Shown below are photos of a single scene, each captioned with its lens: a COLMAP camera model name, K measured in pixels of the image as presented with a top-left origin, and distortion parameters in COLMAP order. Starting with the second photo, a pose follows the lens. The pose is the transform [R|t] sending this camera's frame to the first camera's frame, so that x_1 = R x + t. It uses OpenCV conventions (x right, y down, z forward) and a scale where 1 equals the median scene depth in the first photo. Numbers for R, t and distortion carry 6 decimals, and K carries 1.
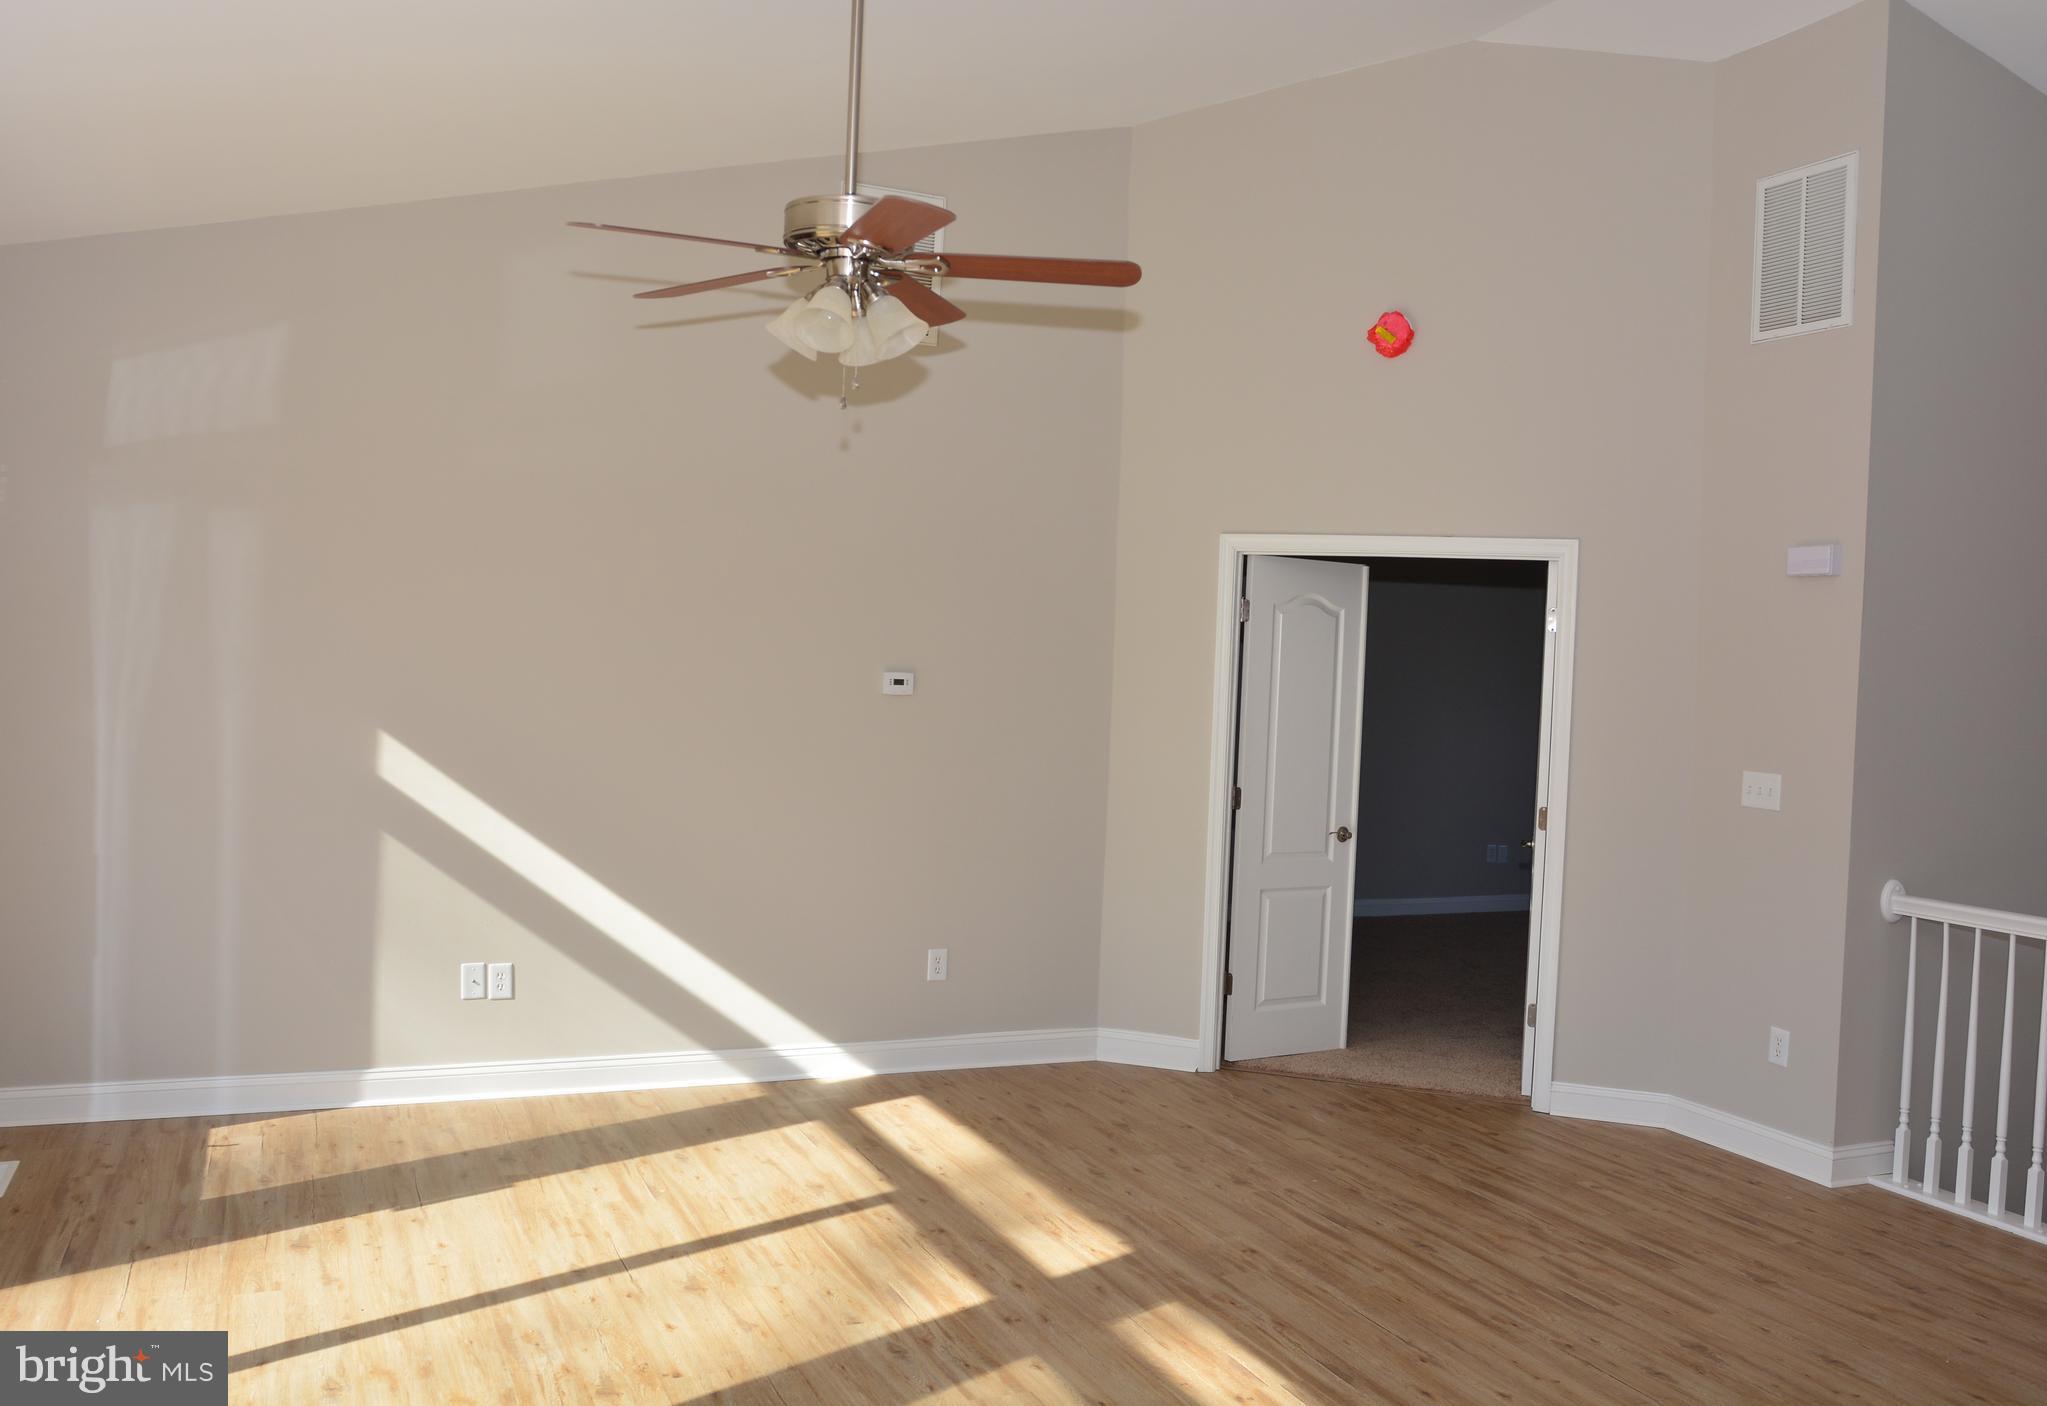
lens RADIAL K [[1712.7, 0, 1025.3], [0, 1712.7, 698.3], [0, 0, 1]] dist [-0.056508, 0.019434]
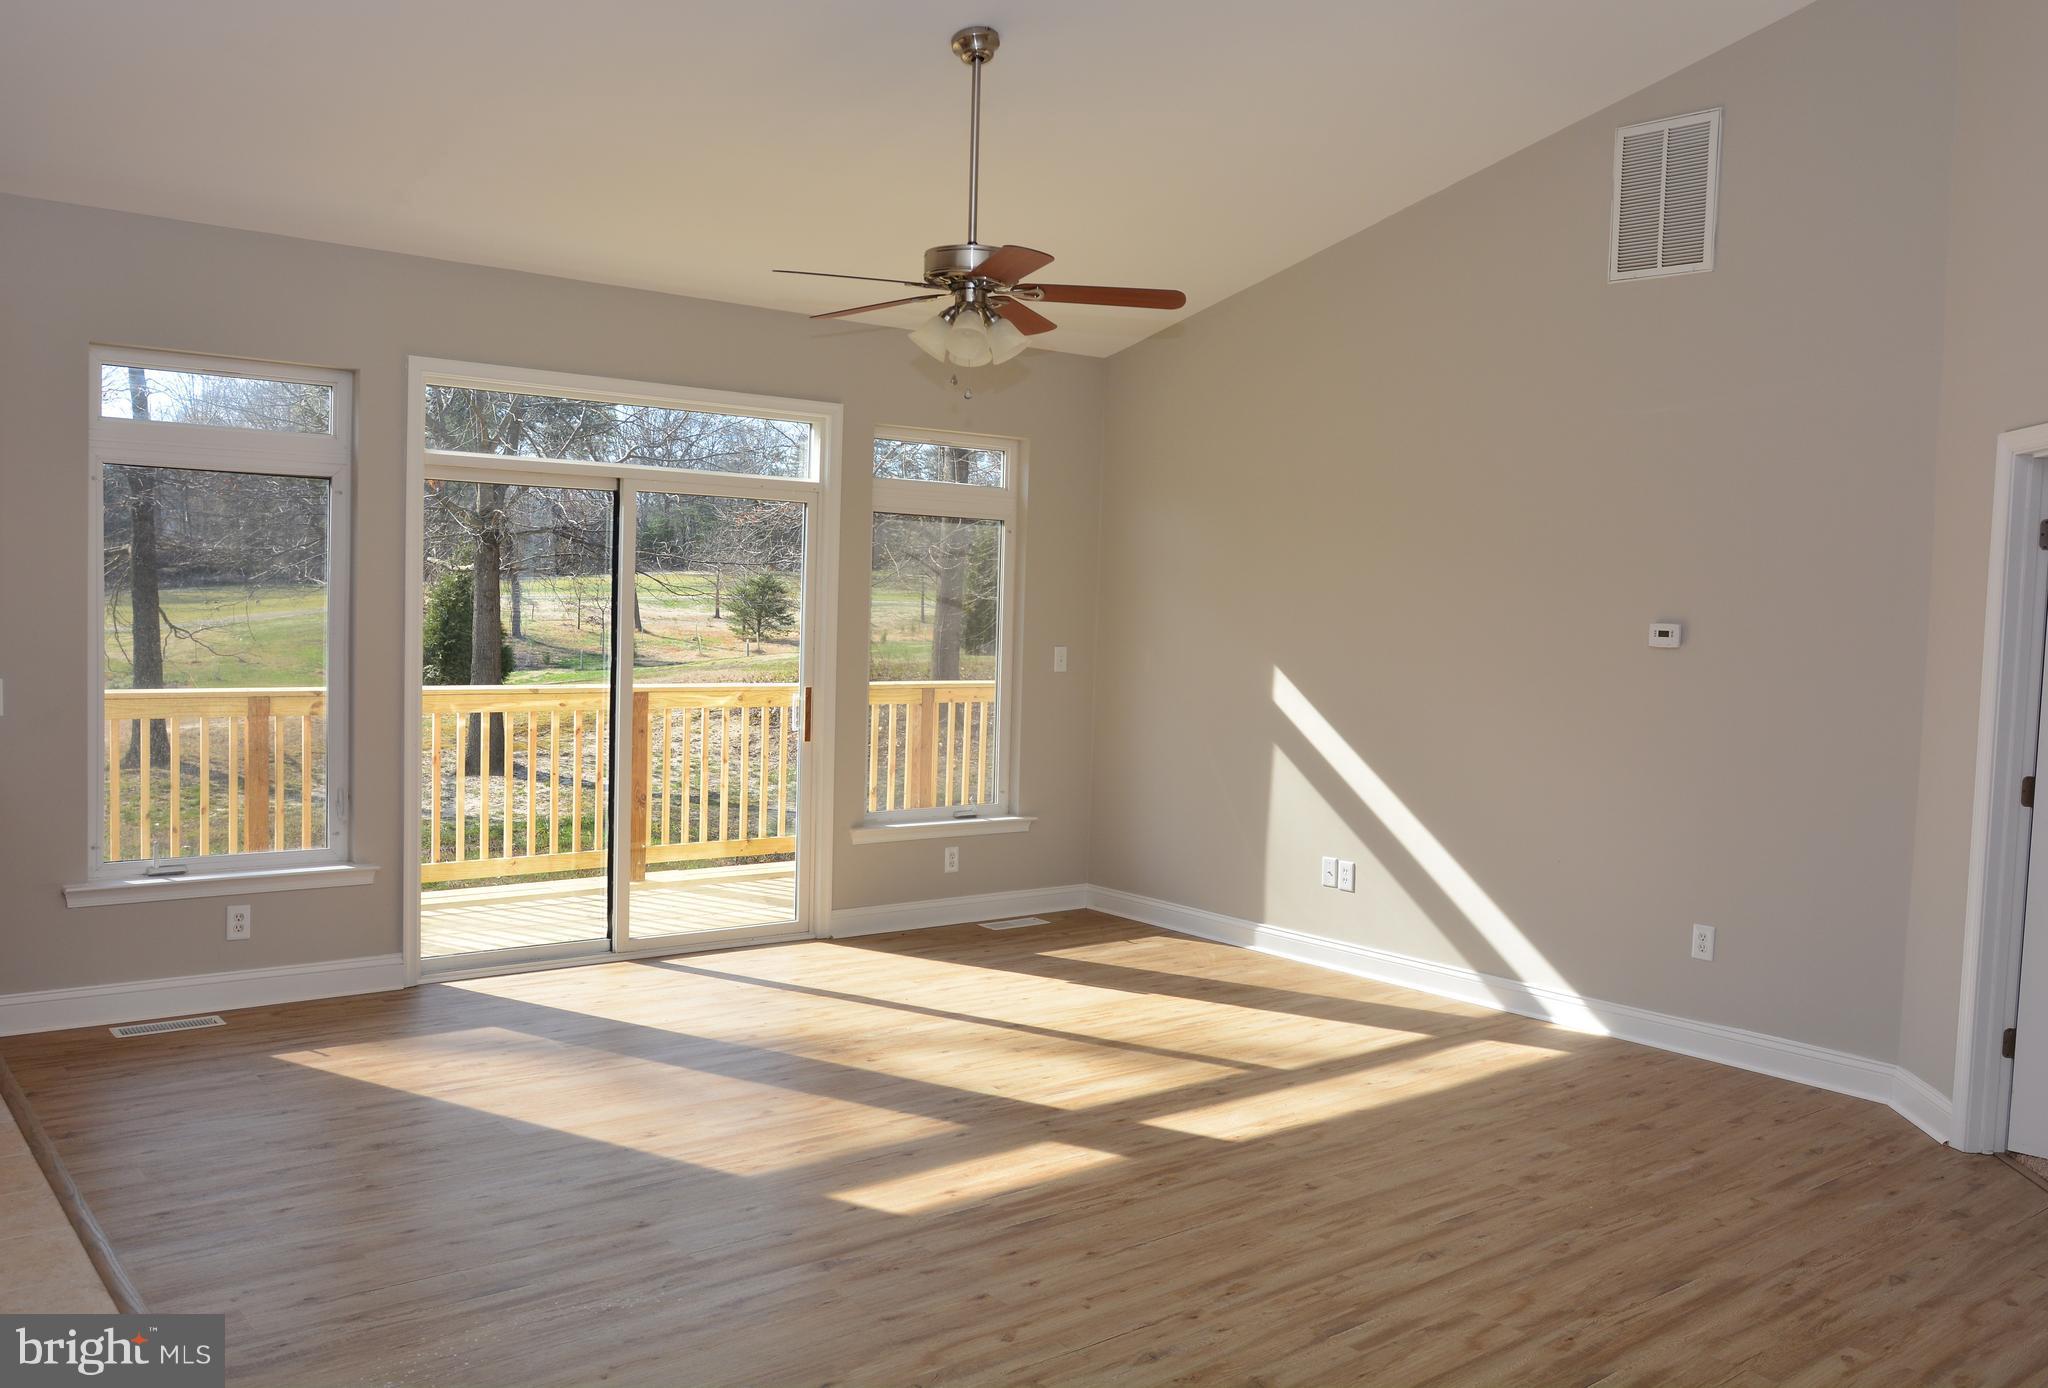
lens RADIAL K [[1677.1, 0, 1060.2], [0, 1677.1, 691.5], [0, 0, 1]] dist [-0.072196, 0.051802]
pose [[0.261424, 0.019662, -0.965024, 0.847470], [-0.045460, 0.998934, 0.008038, 0.035433], [0.964153, 0.041769, 0.262039, 0.508329]]
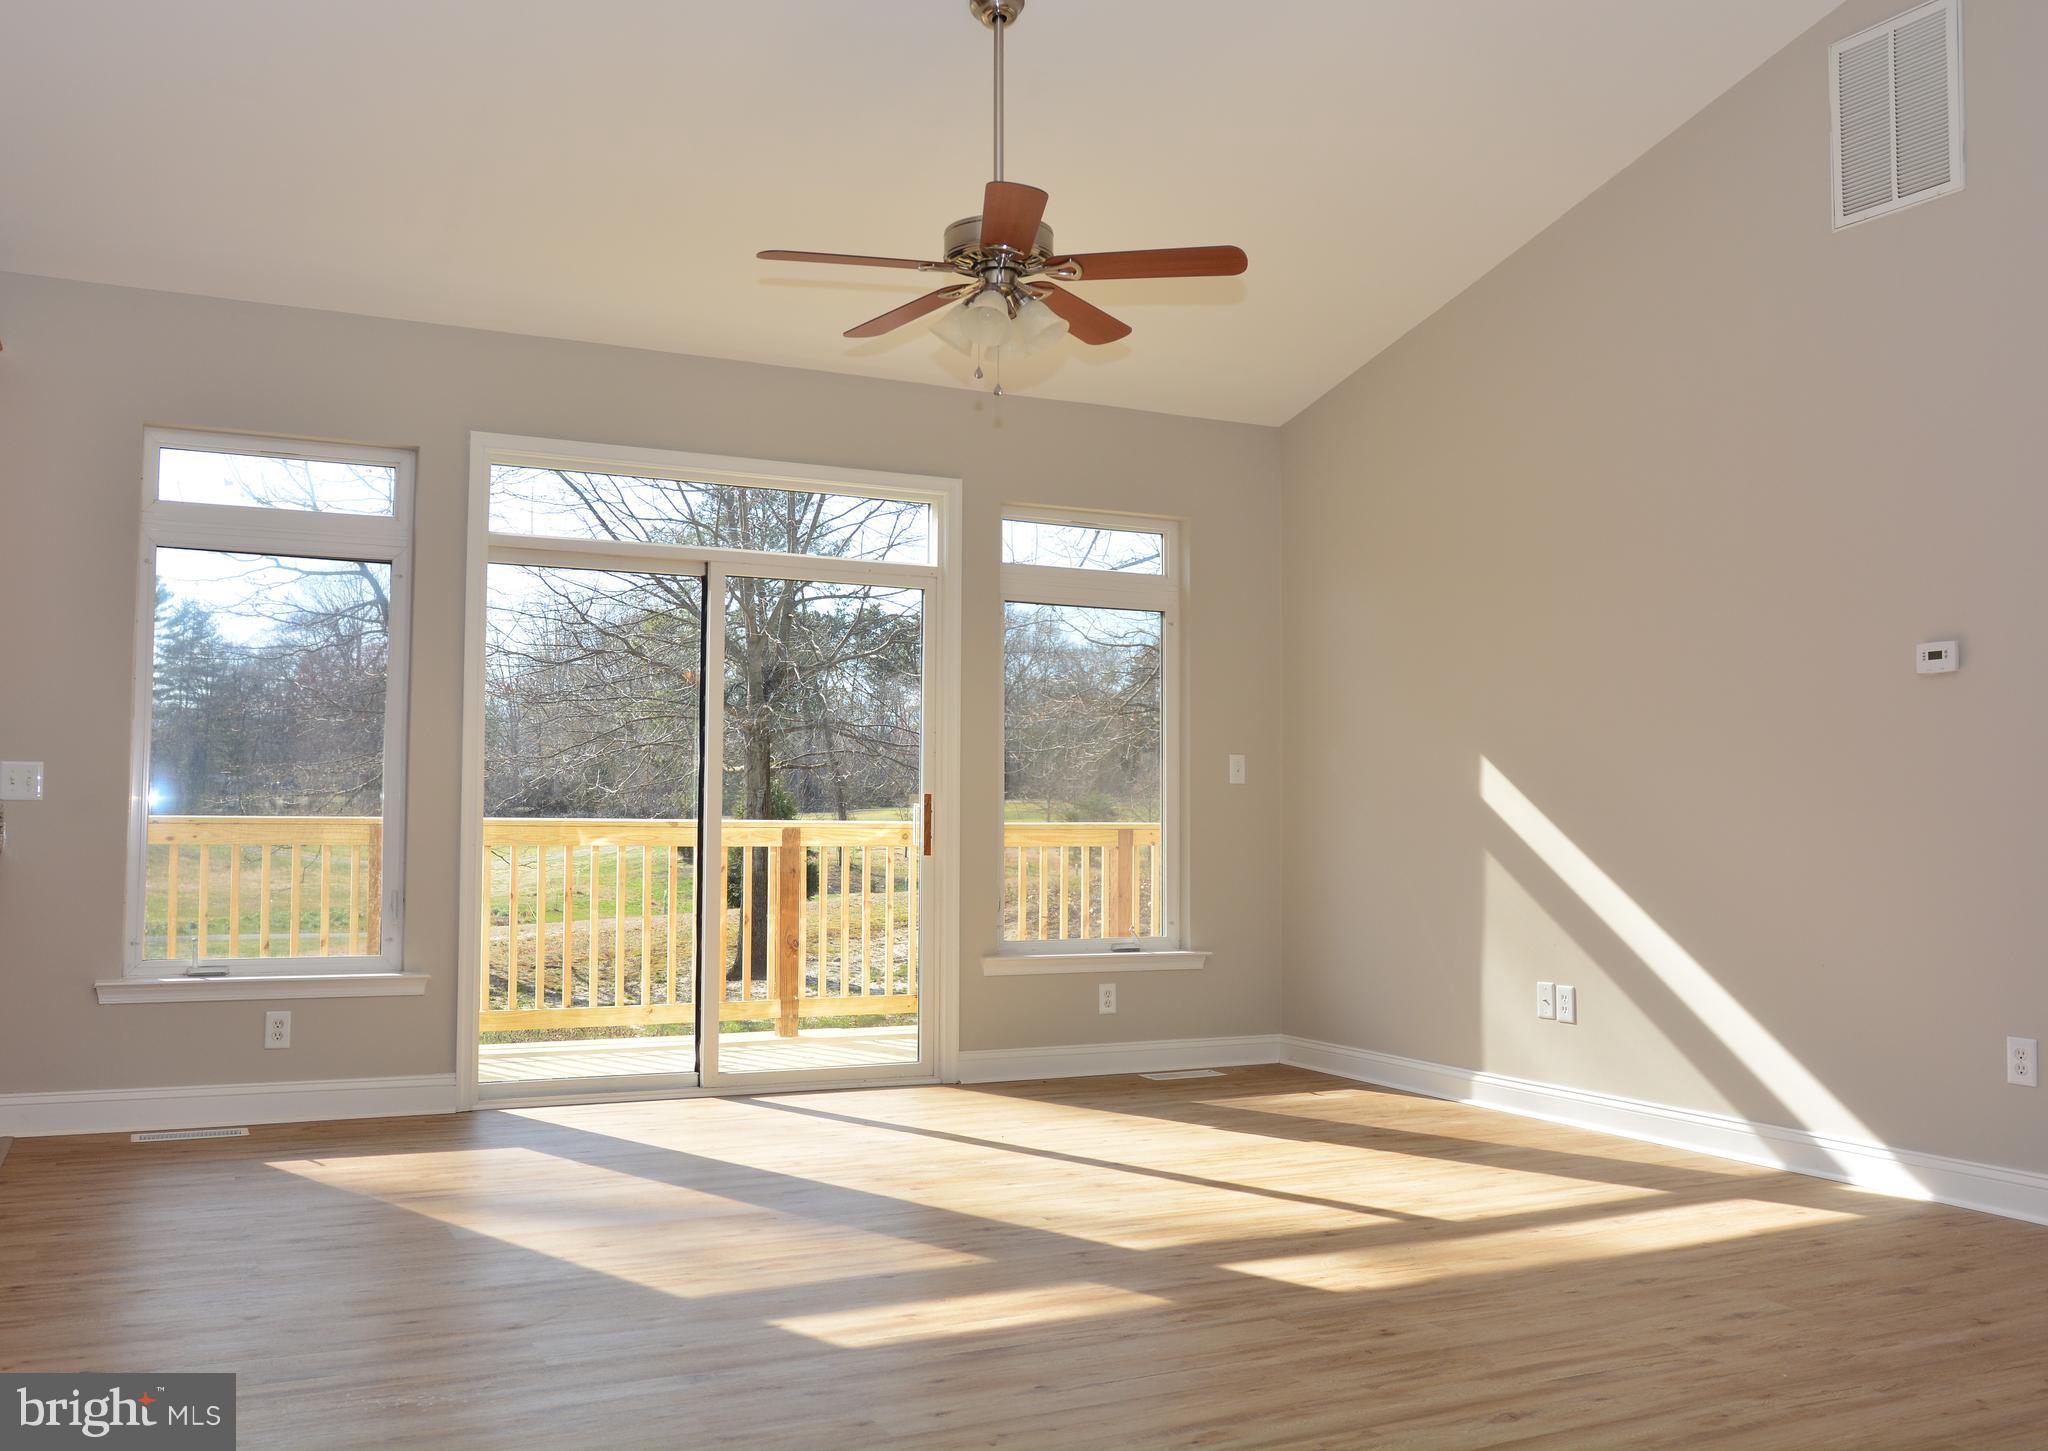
lens RADIAL K [[1764.6, 0, 998.6], [0, 1764.6, 719.3], [0, 0, 1]] dist [-0.079976, 0.068070]
pose [[0.019940, -0.102211, -0.994563, 0.755478], [-0.030074, 0.994249, -0.102782, 0.122750], [0.999349, 0.031960, 0.016752, 0.685442]]
